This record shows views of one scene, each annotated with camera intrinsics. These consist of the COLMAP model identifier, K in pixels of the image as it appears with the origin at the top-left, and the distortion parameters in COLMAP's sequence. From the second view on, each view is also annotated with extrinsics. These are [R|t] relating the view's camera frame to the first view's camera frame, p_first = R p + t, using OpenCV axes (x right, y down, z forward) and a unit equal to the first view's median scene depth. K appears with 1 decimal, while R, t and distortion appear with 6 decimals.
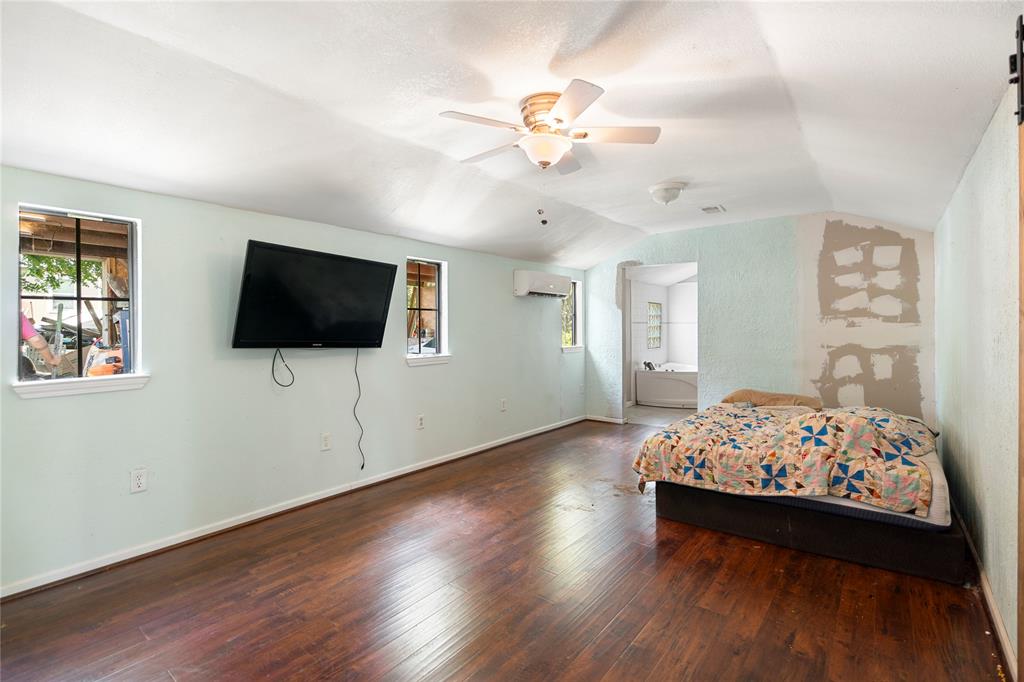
lens RADIAL K [[473.2, 0, 511.9], [0, 473.2, 331.3], [0, 0, 1]] dist [-0.016146, 0.000350]
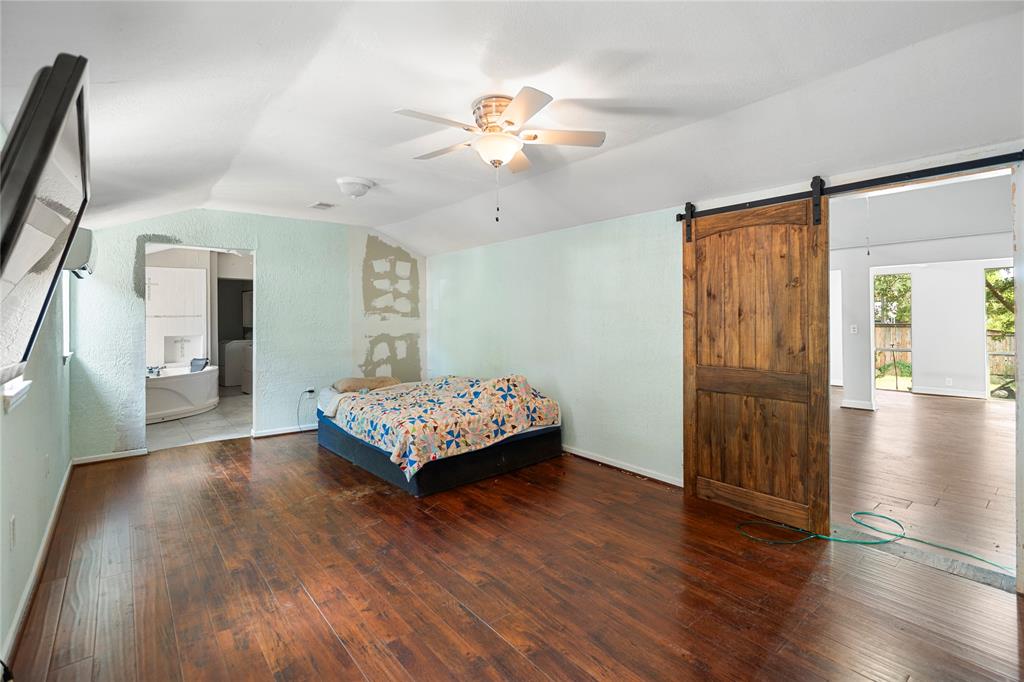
lens RADIAL K [[473.2, 0, 509.7], [0, 473.2, 319.2], [0, 0, 1]] dist [-0.016146, 0.000350]
pose [[0.207607, -0.002052, 0.978210, -0.732318], [0.015191, 0.999884, -0.001127, -0.009509], [-0.978094, 0.015094, 0.207614, 0.597981]]
